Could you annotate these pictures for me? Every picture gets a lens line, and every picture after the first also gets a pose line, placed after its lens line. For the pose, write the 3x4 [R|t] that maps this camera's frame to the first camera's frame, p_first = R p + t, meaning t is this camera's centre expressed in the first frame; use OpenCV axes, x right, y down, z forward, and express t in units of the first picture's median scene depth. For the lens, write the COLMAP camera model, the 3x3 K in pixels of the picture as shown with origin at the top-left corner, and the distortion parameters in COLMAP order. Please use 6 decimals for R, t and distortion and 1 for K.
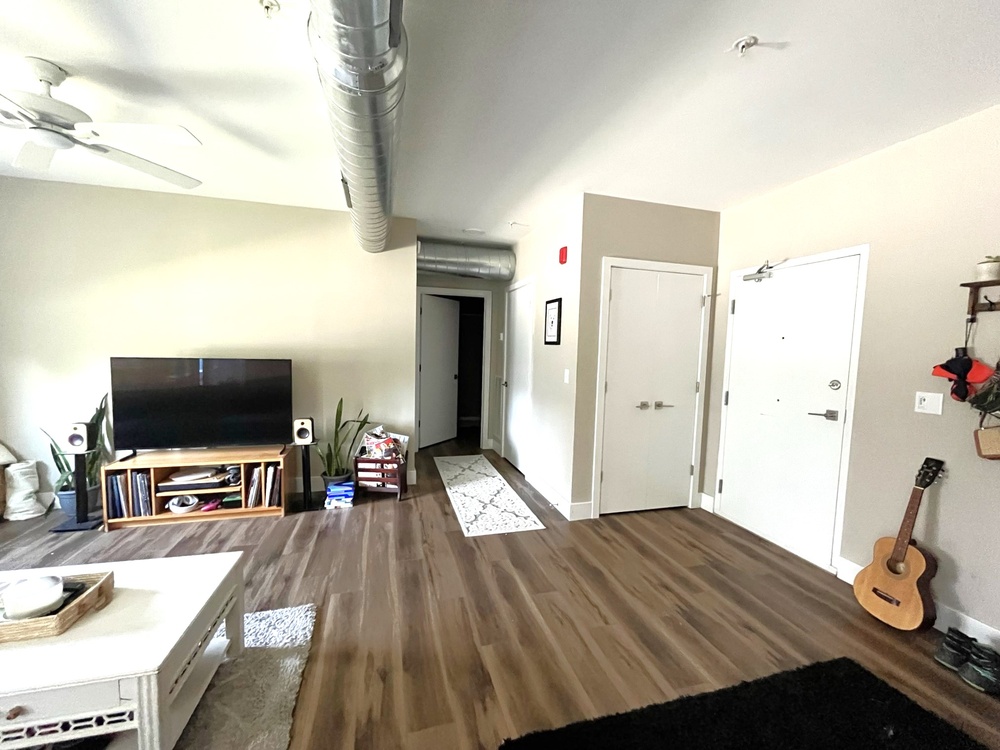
lens RADIAL K [[406.2, 0, 504.0], [0, 406.2, 376.1], [0, 0, 1]] dist [-0.001072, 0.000421]
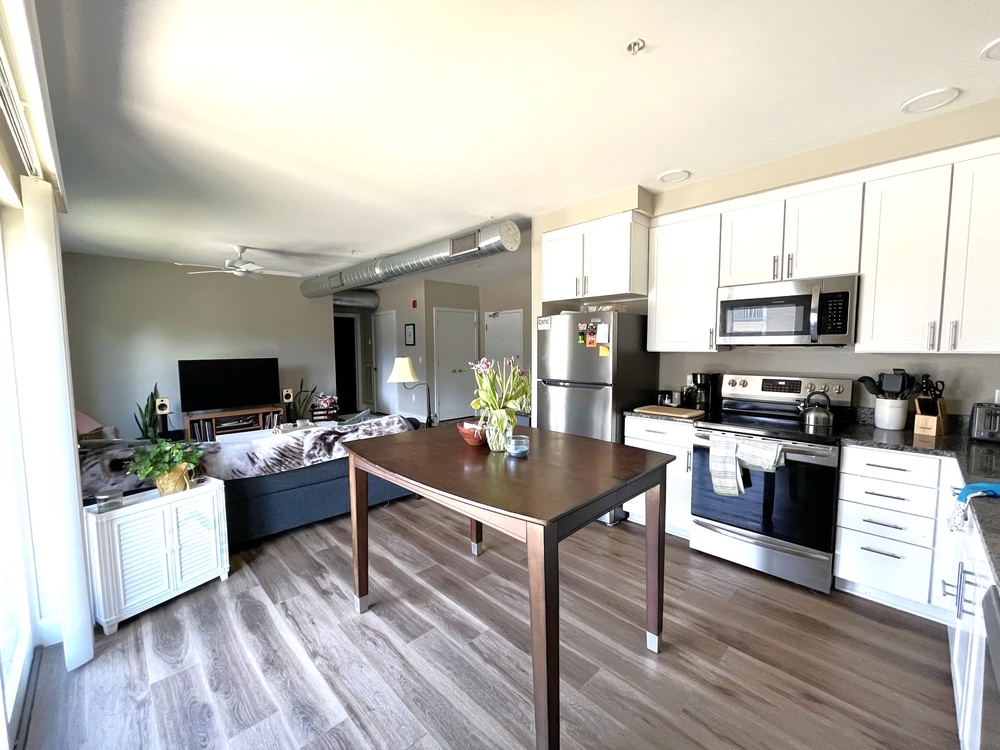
lens RADIAL K [[406.2, 0, 501.9], [0, 406.2, 377.6], [0, 0, 1]] dist [-0.001072, 0.000421]
pose [[0.881384, -0.069099, 0.467320, -0.519386], [0.064984, 0.997575, 0.024942, 0.073873], [-0.467910, 0.008384, 0.883736, -1.212035]]
